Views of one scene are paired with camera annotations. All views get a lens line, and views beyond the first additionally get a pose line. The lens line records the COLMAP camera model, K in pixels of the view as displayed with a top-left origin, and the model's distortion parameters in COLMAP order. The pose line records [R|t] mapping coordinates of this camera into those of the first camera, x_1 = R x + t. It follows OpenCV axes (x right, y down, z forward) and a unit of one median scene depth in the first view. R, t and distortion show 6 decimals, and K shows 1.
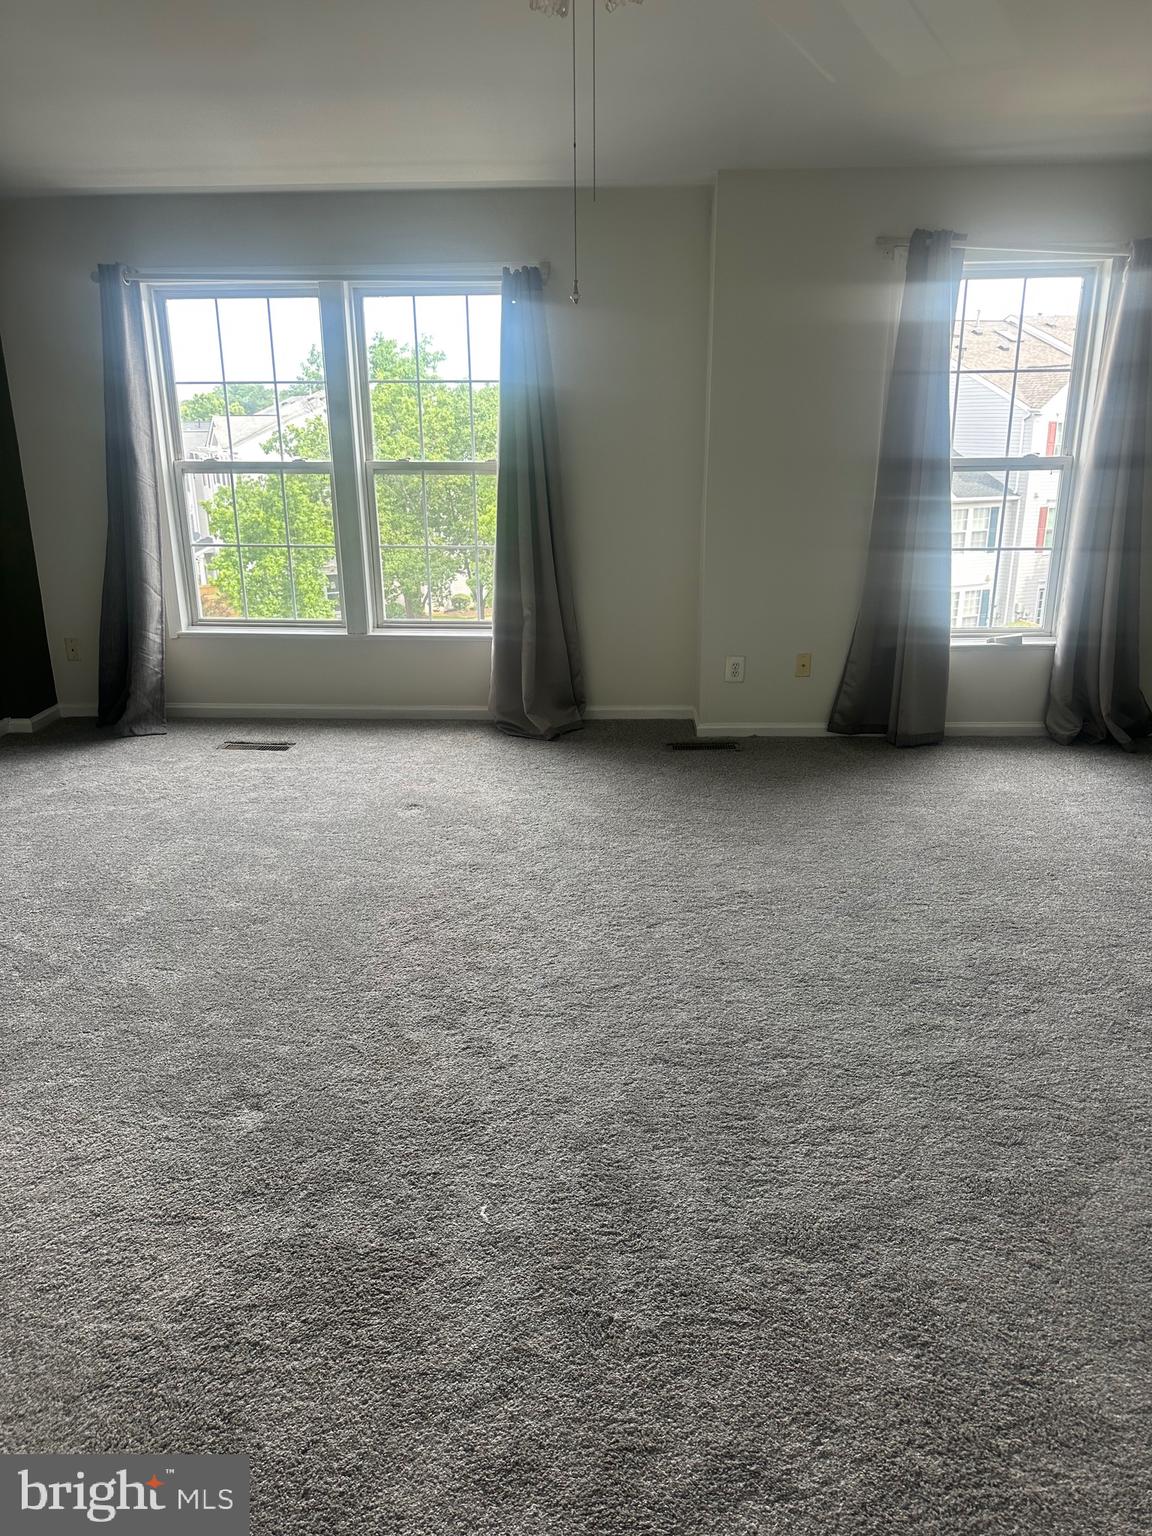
lens RADIAL K [[1077.1, 0, 575.2], [0, 1077.1, 759.6], [0, 0, 1]] dist [0.169109, -0.312500]
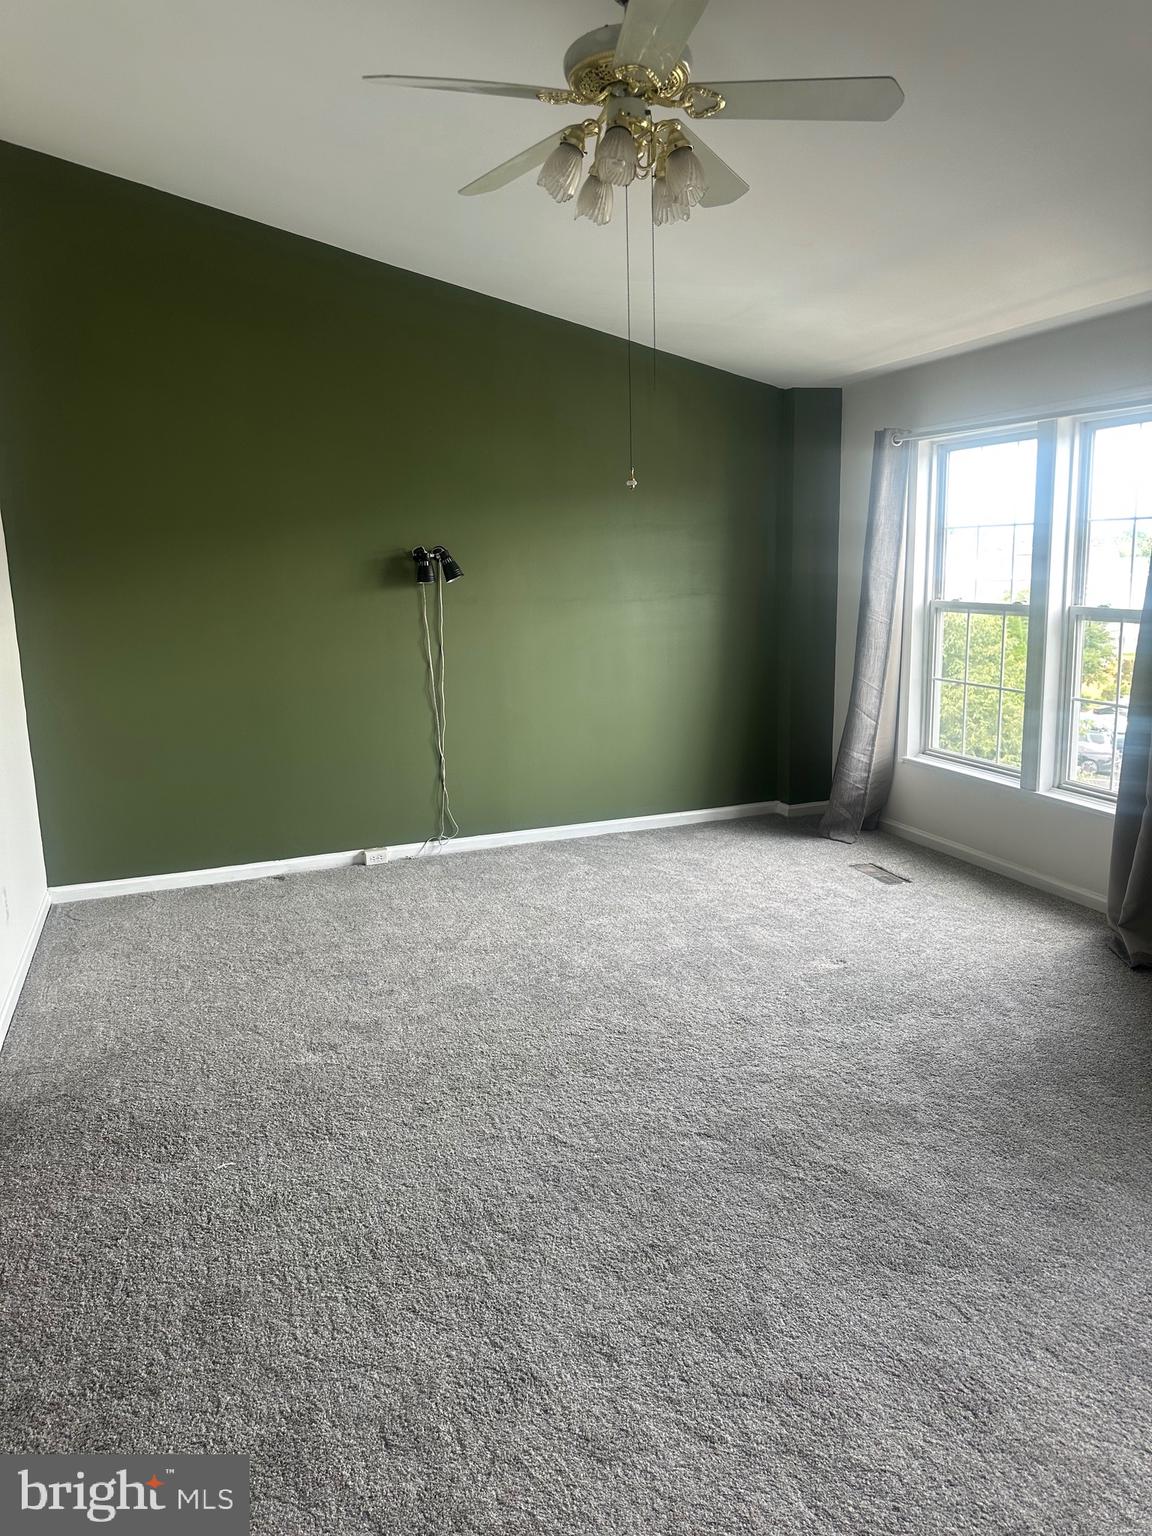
lens RADIAL K [[1077.1, 0, 575.2], [0, 1077.1, 759.6], [0, 0, 1]] dist [0.169109, -0.312500]
pose [[0.373683, 0.166693, -0.912455, 0.522613], [-0.254586, 0.964373, 0.071915, -0.118038], [0.891934, 0.205425, 0.402808, 0.316344]]
